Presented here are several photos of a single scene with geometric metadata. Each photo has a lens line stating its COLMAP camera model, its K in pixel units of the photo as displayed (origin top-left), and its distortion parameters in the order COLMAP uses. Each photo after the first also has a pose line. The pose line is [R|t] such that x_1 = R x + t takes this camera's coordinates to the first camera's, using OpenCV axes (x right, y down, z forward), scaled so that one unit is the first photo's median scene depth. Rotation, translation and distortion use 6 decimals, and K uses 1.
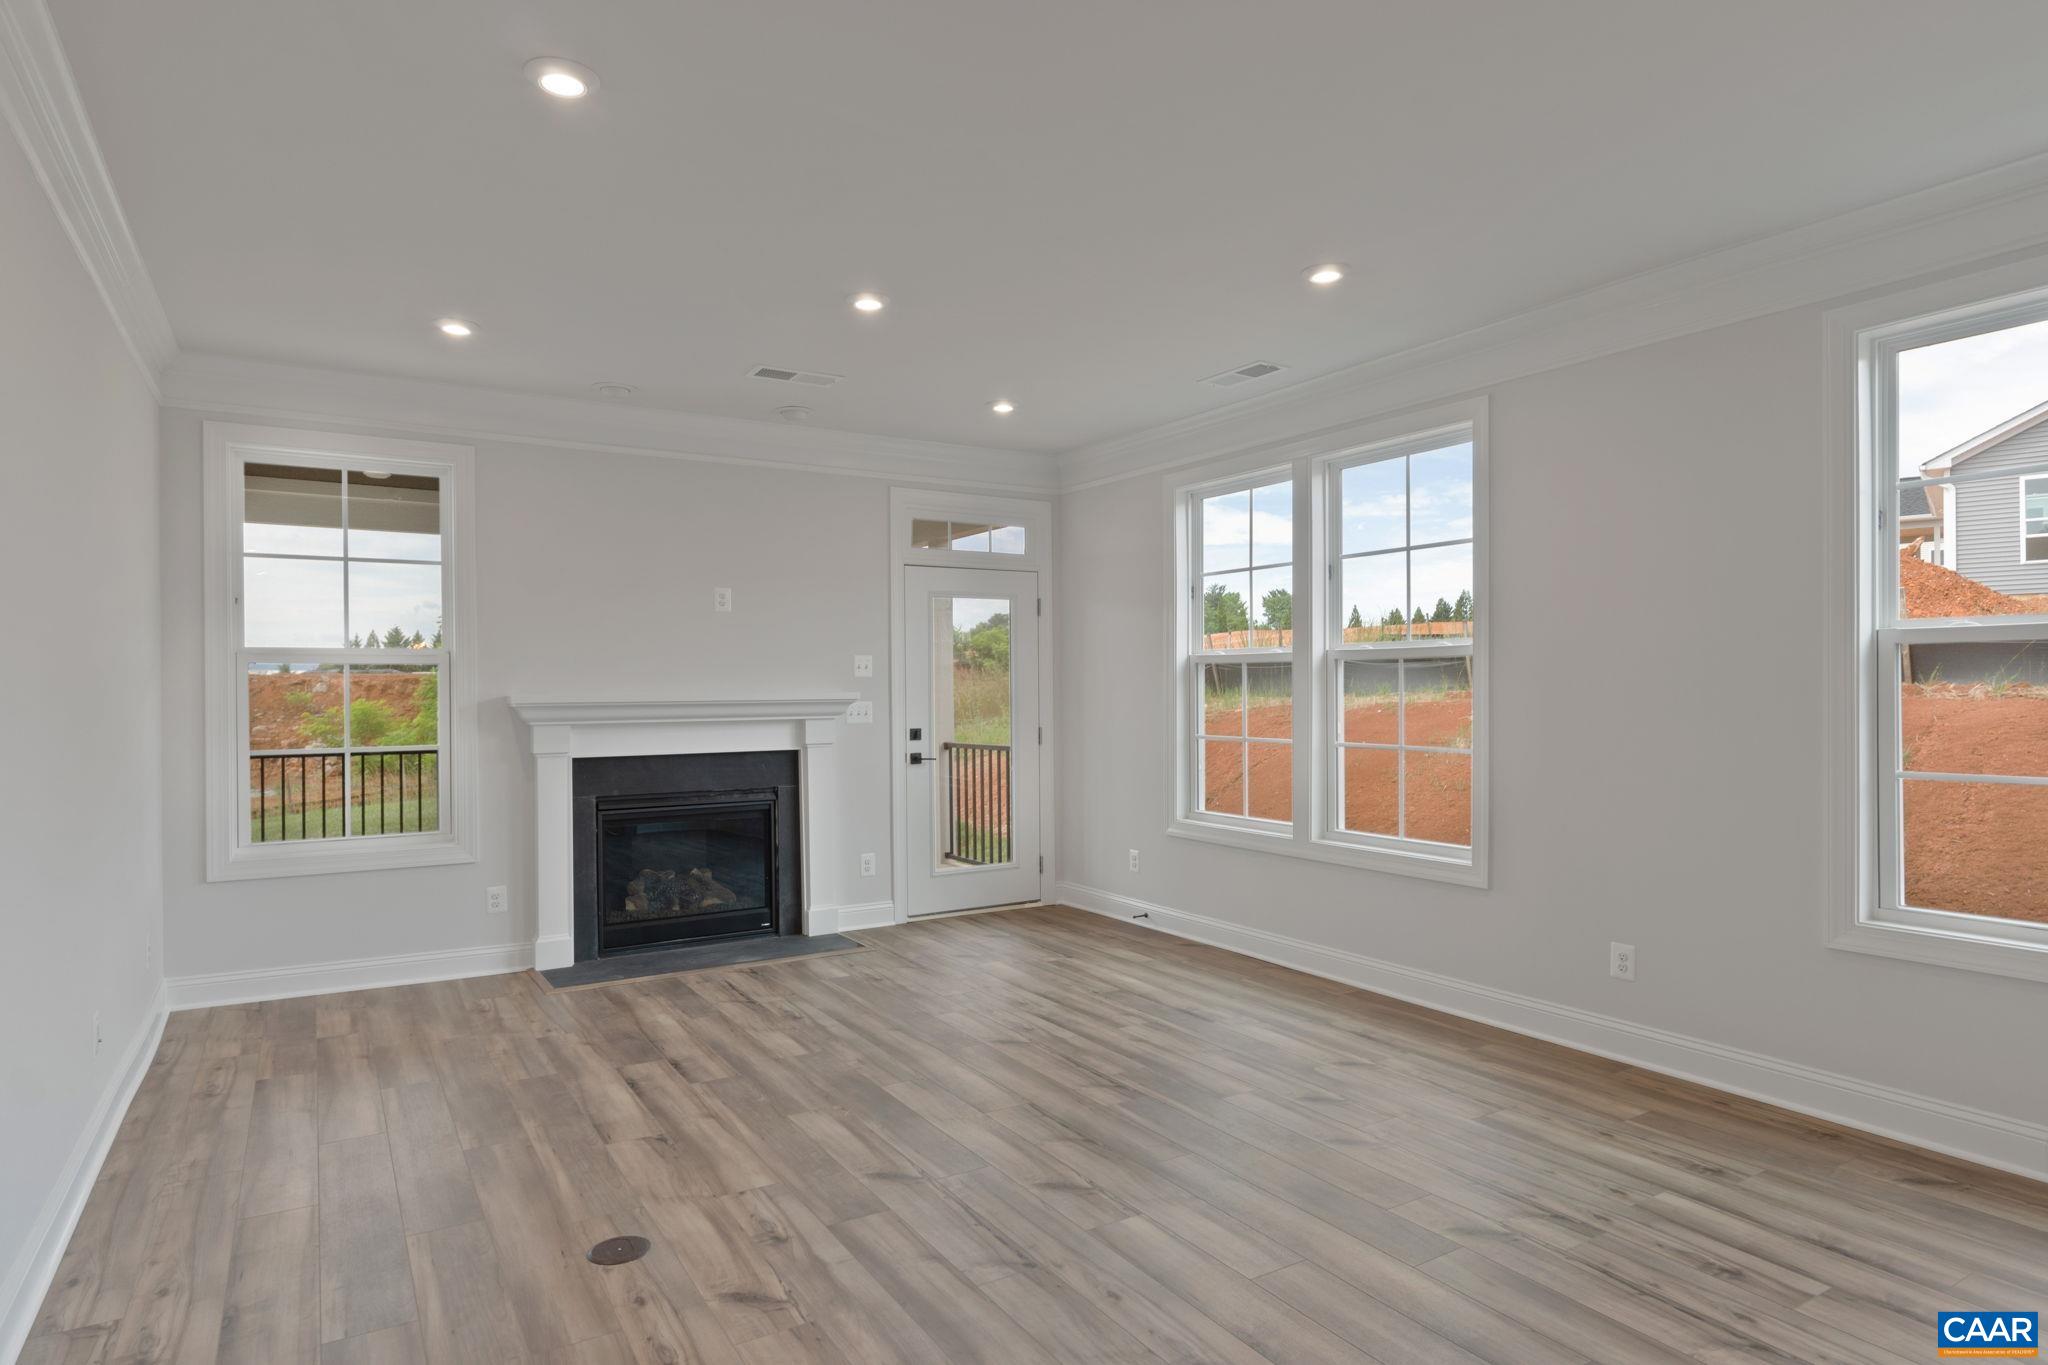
lens RADIAL K [[1085.2, 0, 1025.6], [0, 1085.2, 694.8], [0, 0, 1]] dist [-0.016017, -0.001094]
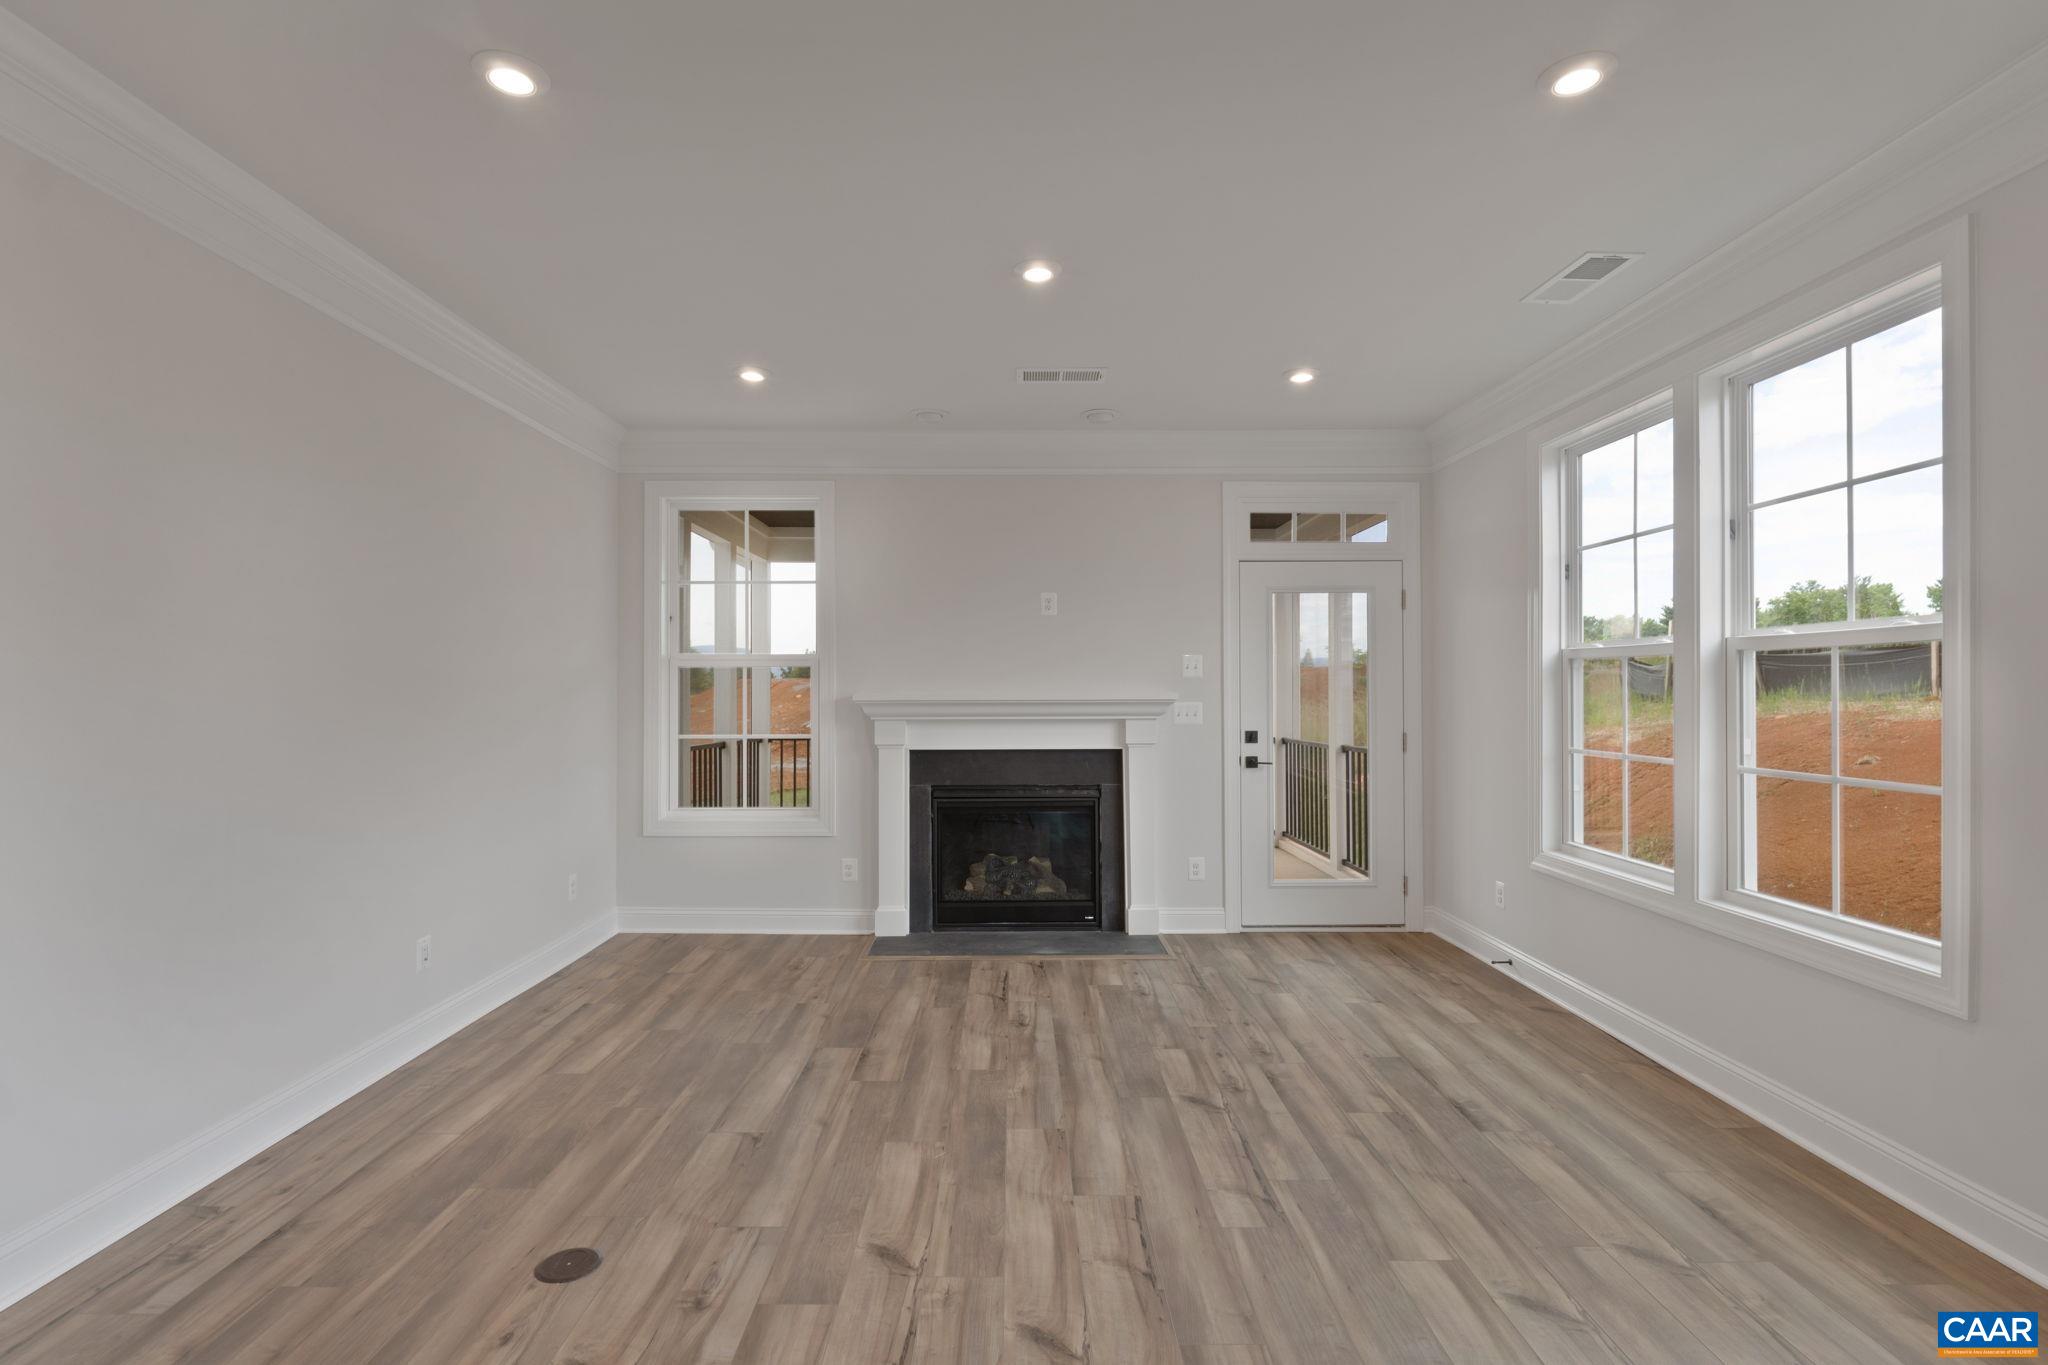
lens RADIAL K [[957.4, 0, 995.2], [0, 957.4, 687.5], [0, 0, 1]] dist [-0.015377, 0.000471]
pose [[0.861965, 0.003074, -0.506959, 0.171751], [-0.007014, 0.999958, -0.005862, -0.001111], [0.506919, 0.008609, 0.861950, 0.201821]]
